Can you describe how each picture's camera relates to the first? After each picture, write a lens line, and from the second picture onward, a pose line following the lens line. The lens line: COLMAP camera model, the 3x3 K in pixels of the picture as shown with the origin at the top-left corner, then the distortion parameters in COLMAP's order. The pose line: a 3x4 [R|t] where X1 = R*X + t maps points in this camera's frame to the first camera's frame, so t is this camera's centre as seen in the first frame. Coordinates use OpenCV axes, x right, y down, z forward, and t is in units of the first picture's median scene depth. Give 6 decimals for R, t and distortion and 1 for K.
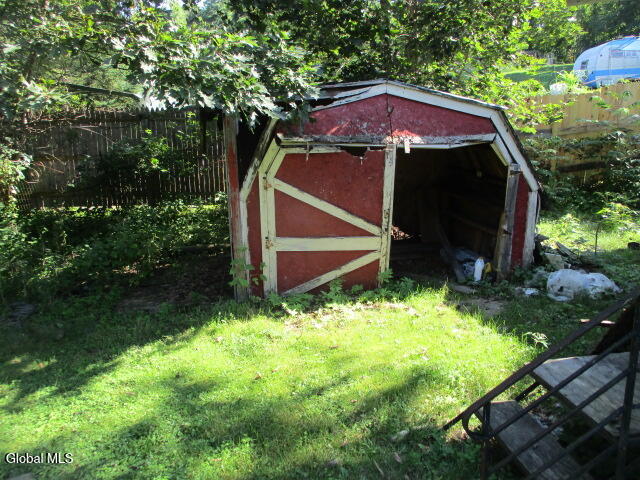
lens RADIAL K [[517.7, 0, 320.0], [0, 517.7, 240.0], [0, 0, 1]] dist [-0.006053, 0.005351]
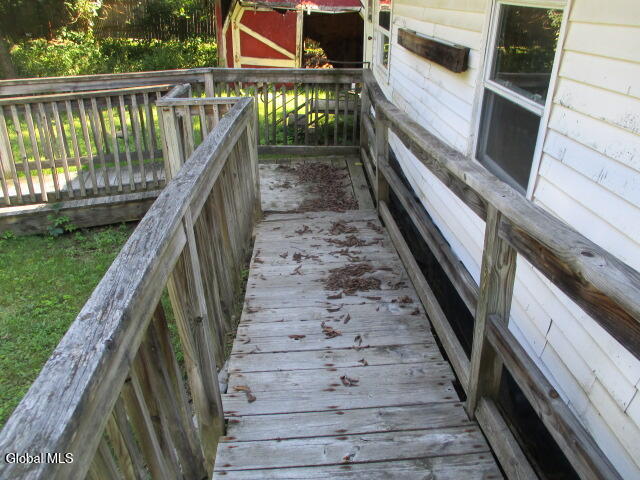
lens RADIAL K [[517.7, 0, 320.0], [0, 517.7, 240.0], [0, 0, 1]] dist [-0.006053, 0.005351]
pose [[0.994288, 0.095467, -0.047717, 0.367971], [-0.080889, 0.965728, 0.246630, 0.157917], [0.069627, -0.241362, 0.967934, -1.018297]]
